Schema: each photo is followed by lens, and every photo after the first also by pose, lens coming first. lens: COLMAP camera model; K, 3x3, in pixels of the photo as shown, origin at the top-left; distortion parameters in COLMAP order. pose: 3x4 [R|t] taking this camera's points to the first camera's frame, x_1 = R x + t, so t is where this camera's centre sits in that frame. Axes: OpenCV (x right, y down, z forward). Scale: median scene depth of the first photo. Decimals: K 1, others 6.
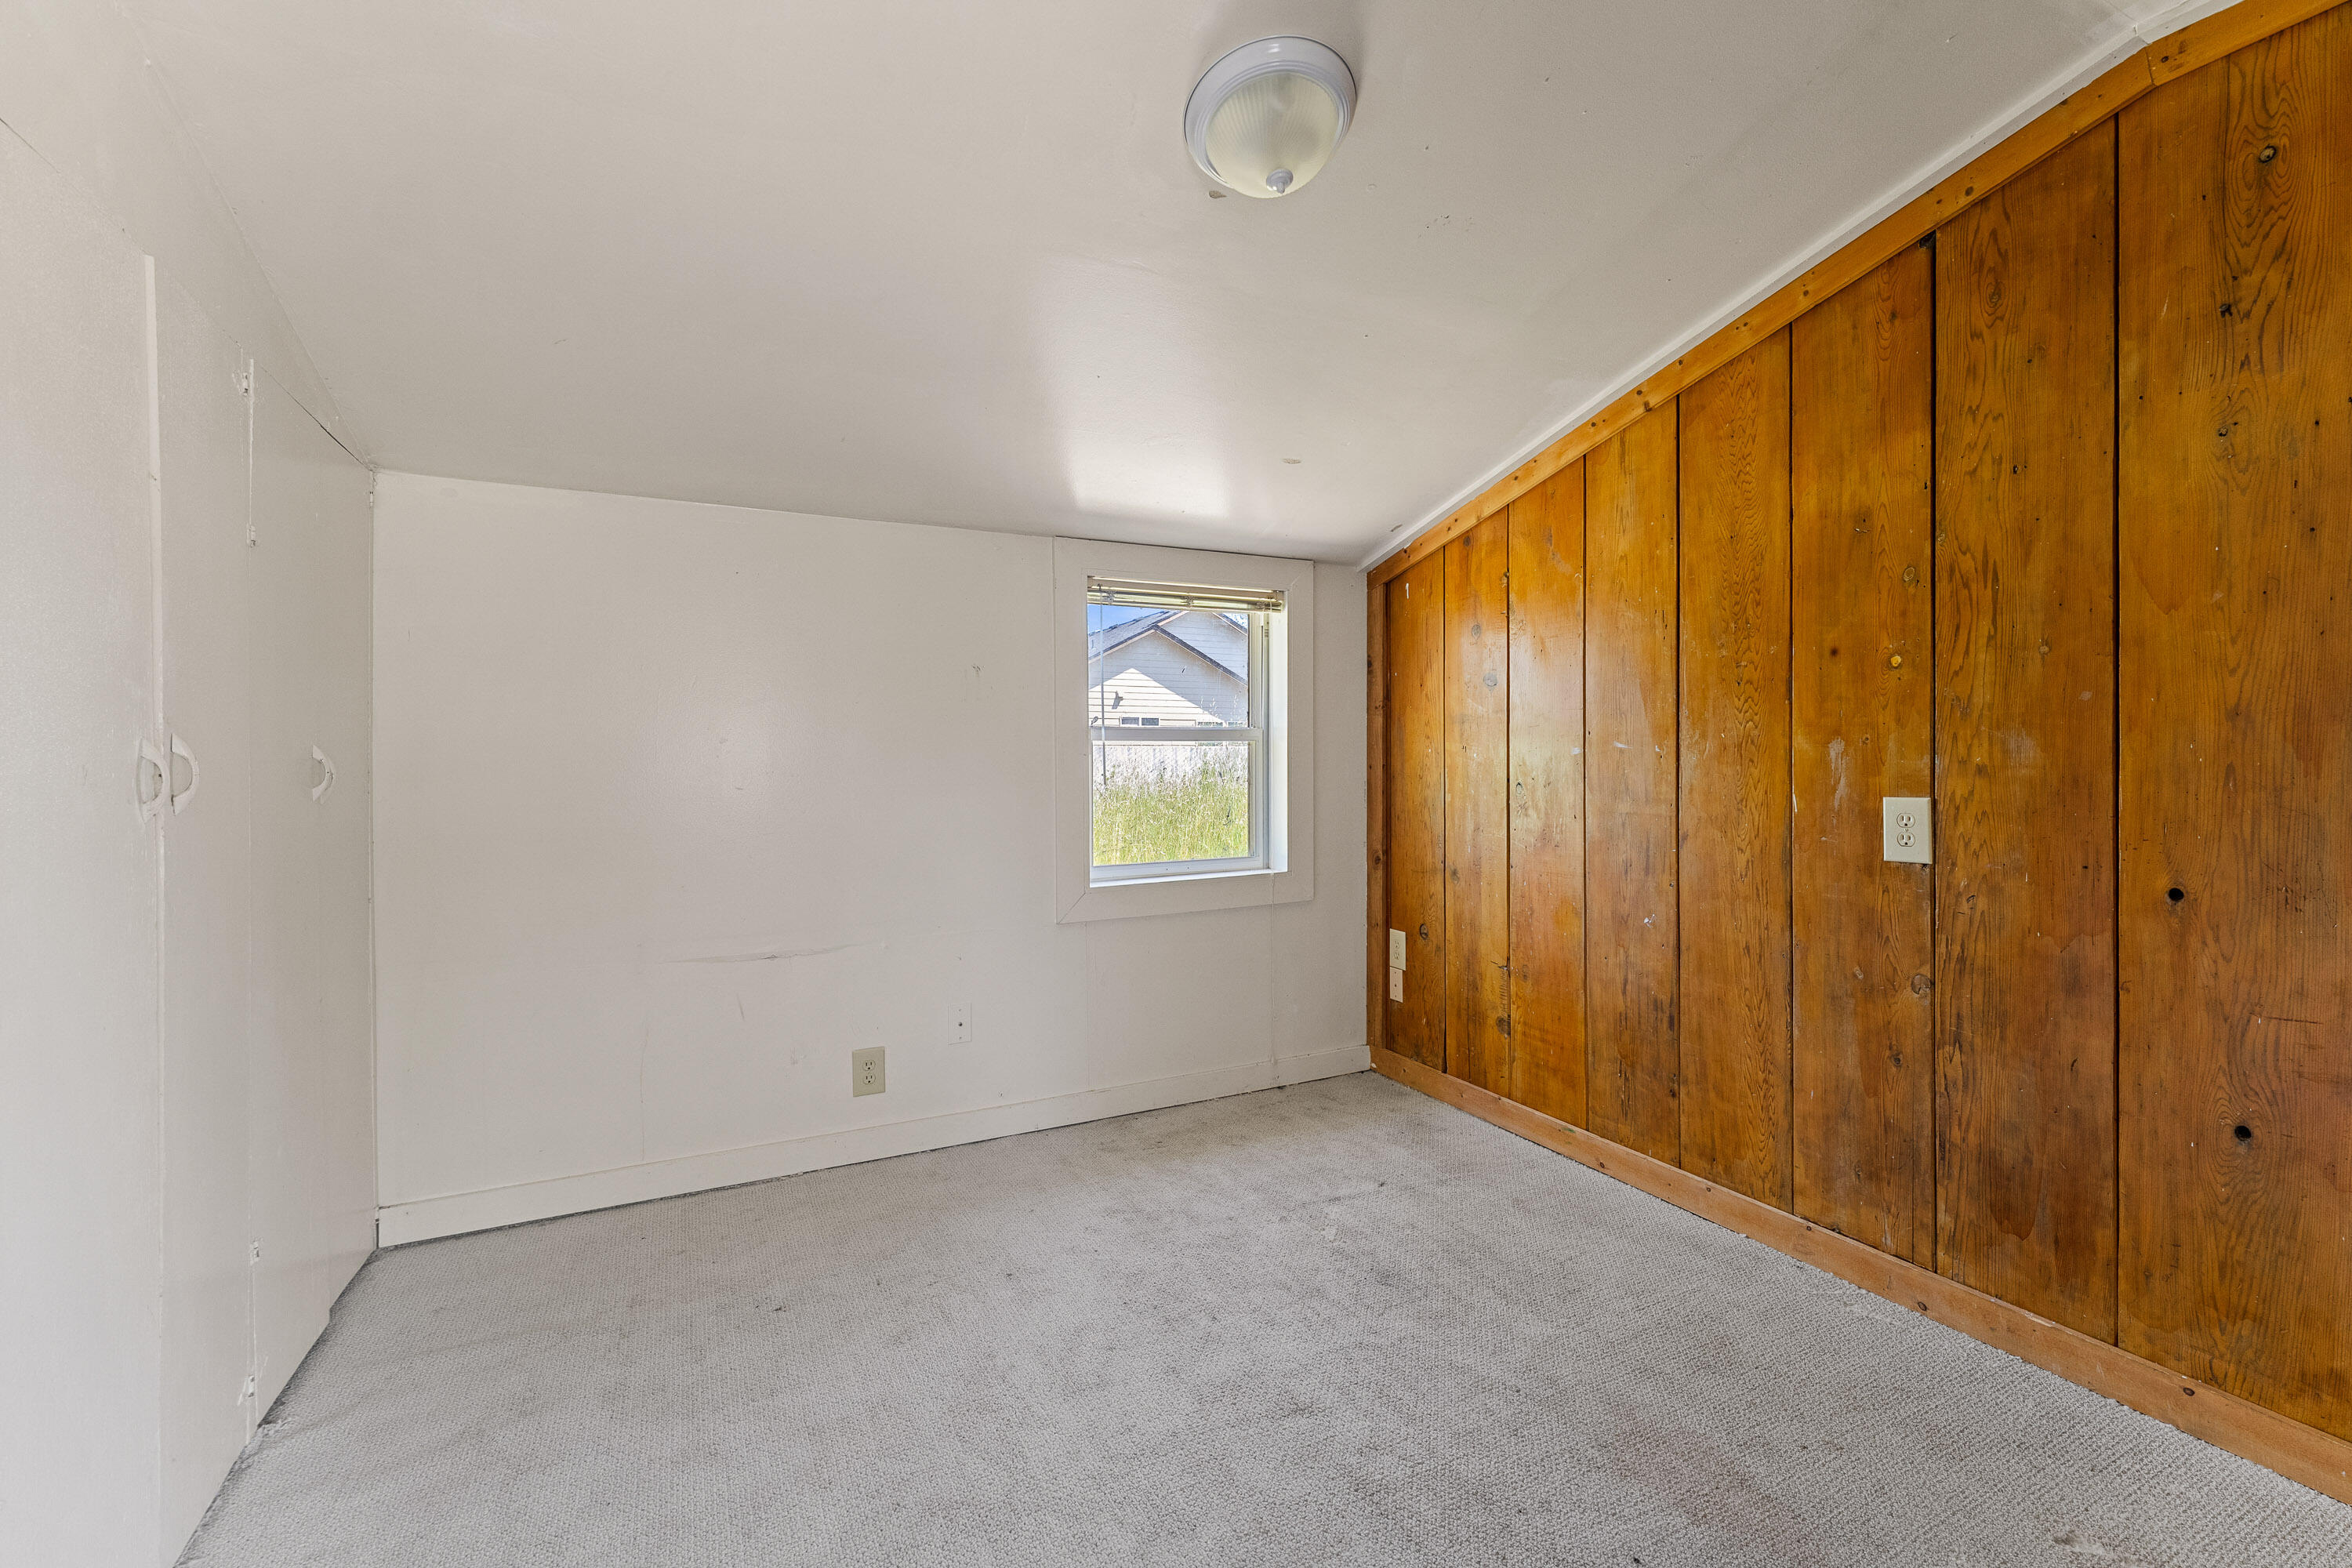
lens RADIAL K [[1028.8, 0, 1179.7], [0, 1028.8, 770.9], [0, 0, 1]] dist [-0.002351, -0.000453]
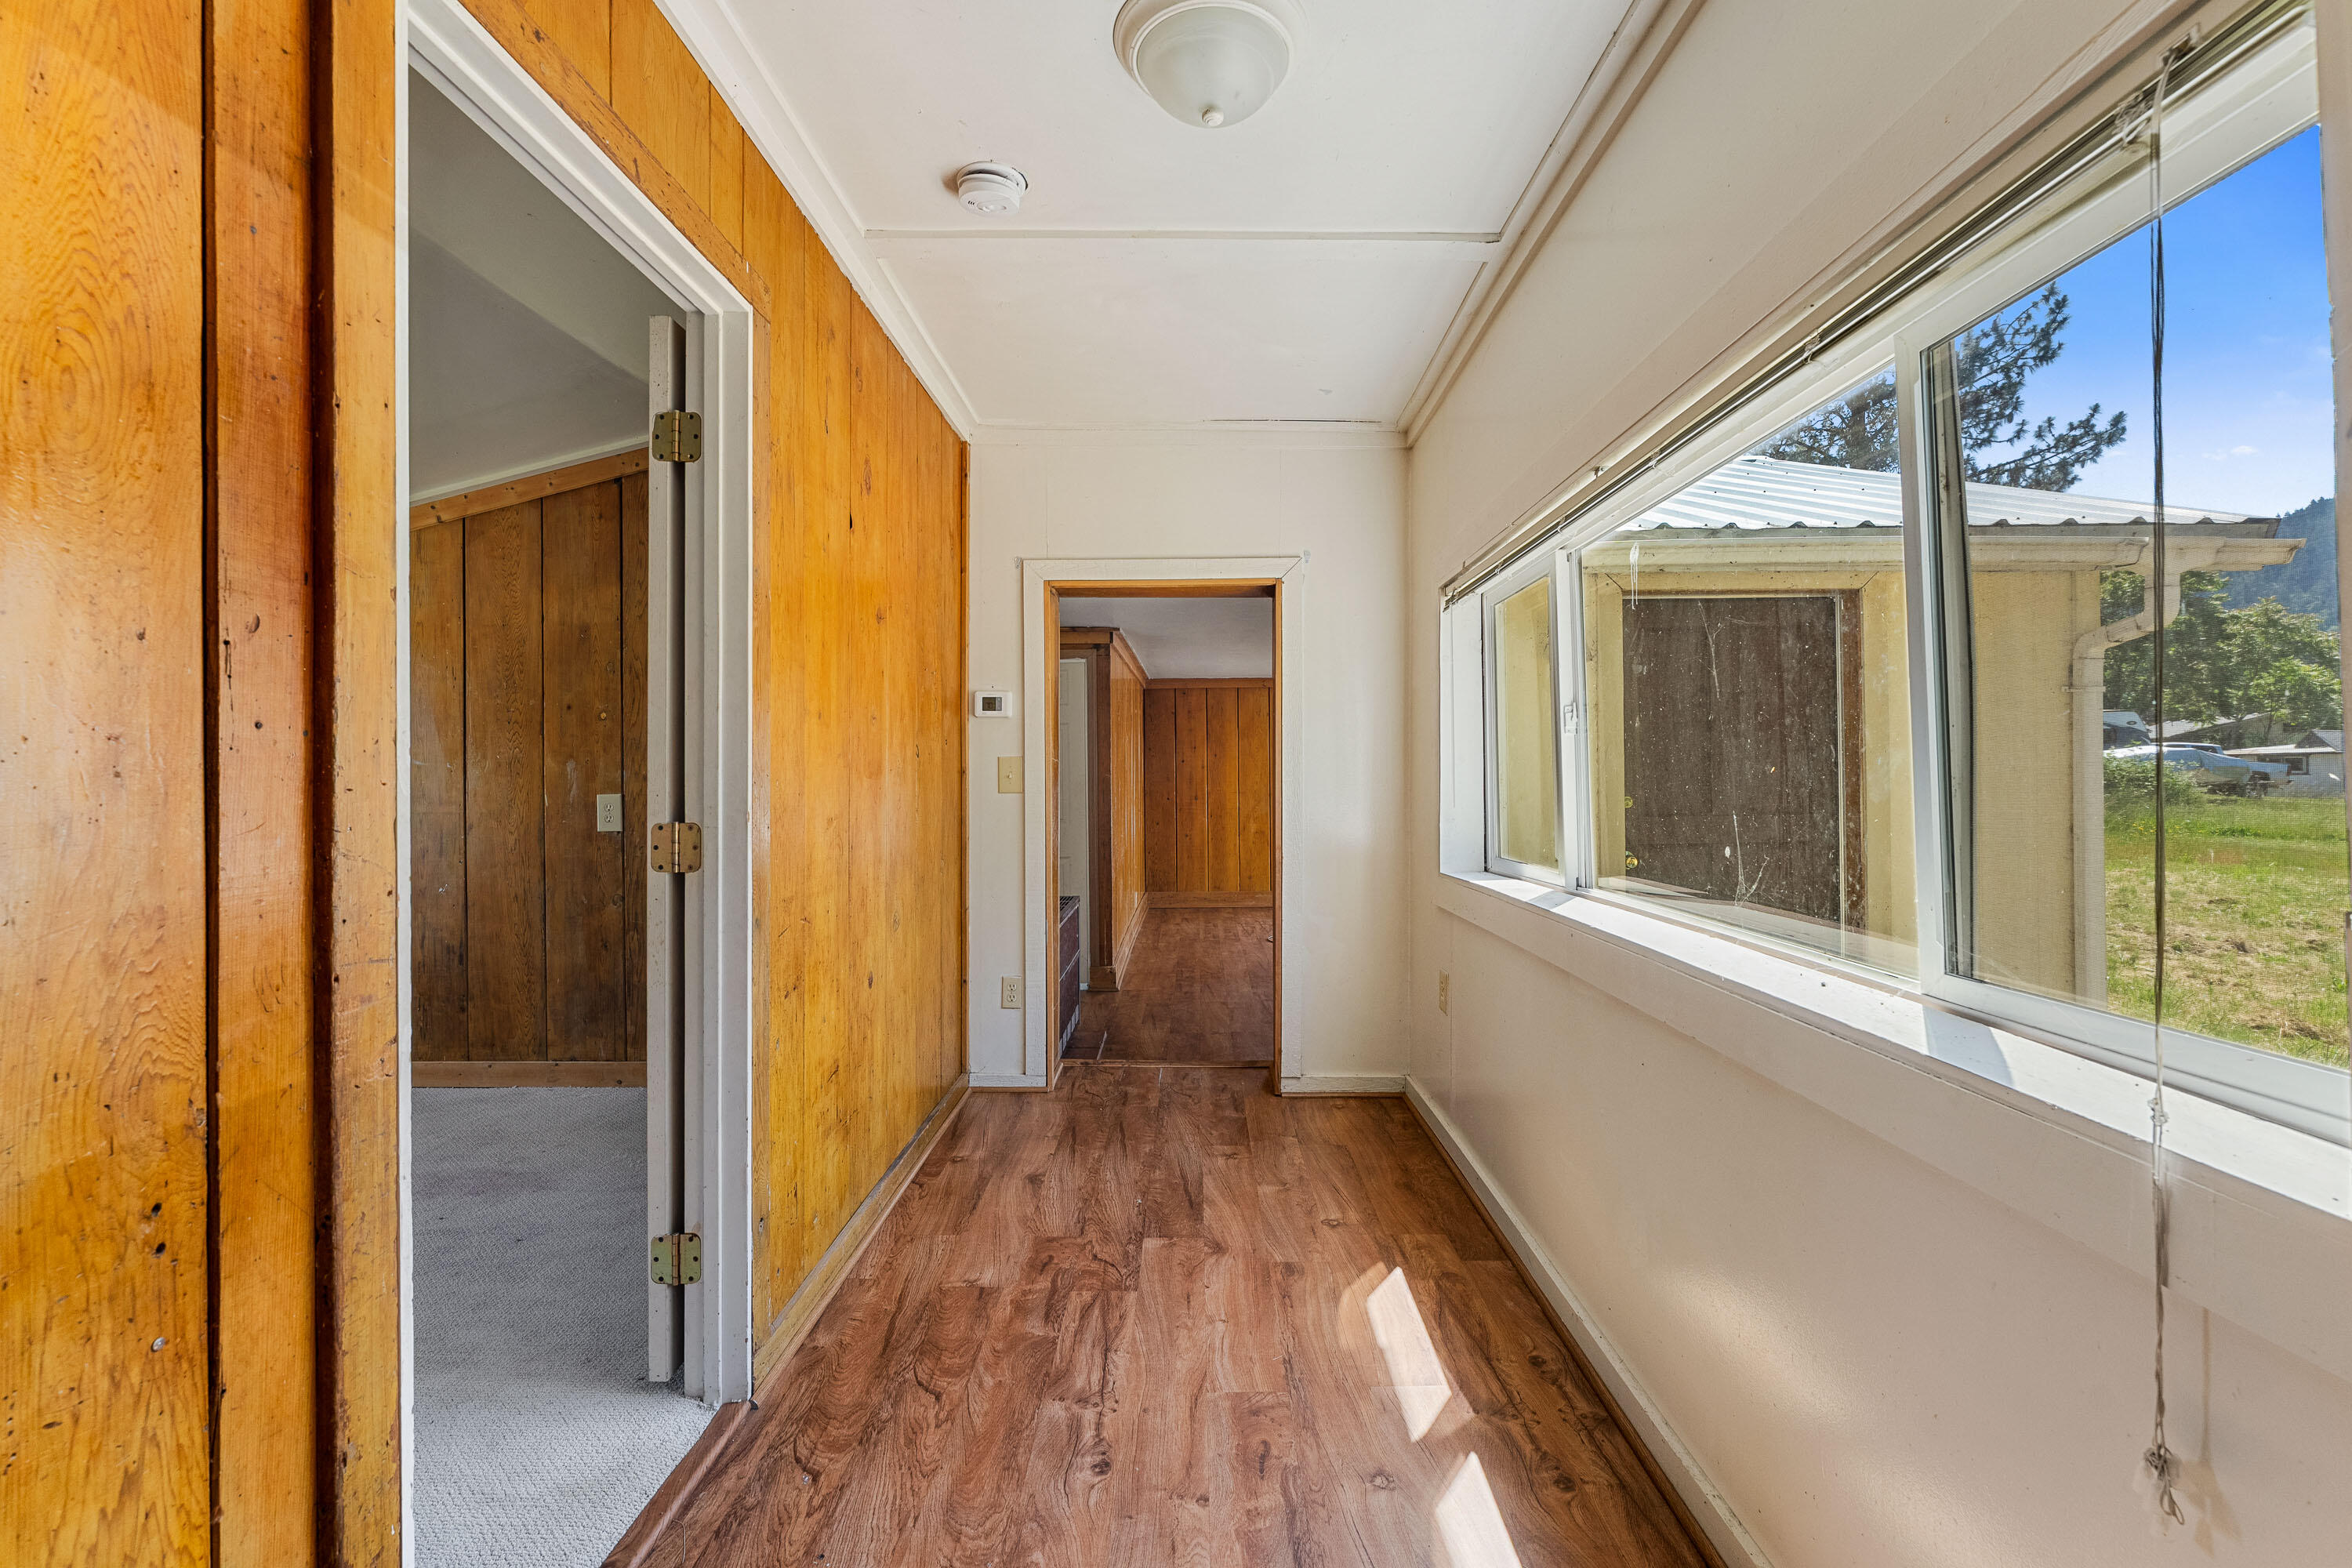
lens RADIAL K [[1028.8, 0, 1183.4], [0, 1028.8, 767.5], [0, 0, 1]] dist [-0.002351, -0.000453]
pose [[0.484696, 0.003801, 0.874674, -0.310338], [0.014123, 0.999826, -0.012171, 0.013865], [-0.874568, 0.018253, 0.484558, -0.625437]]
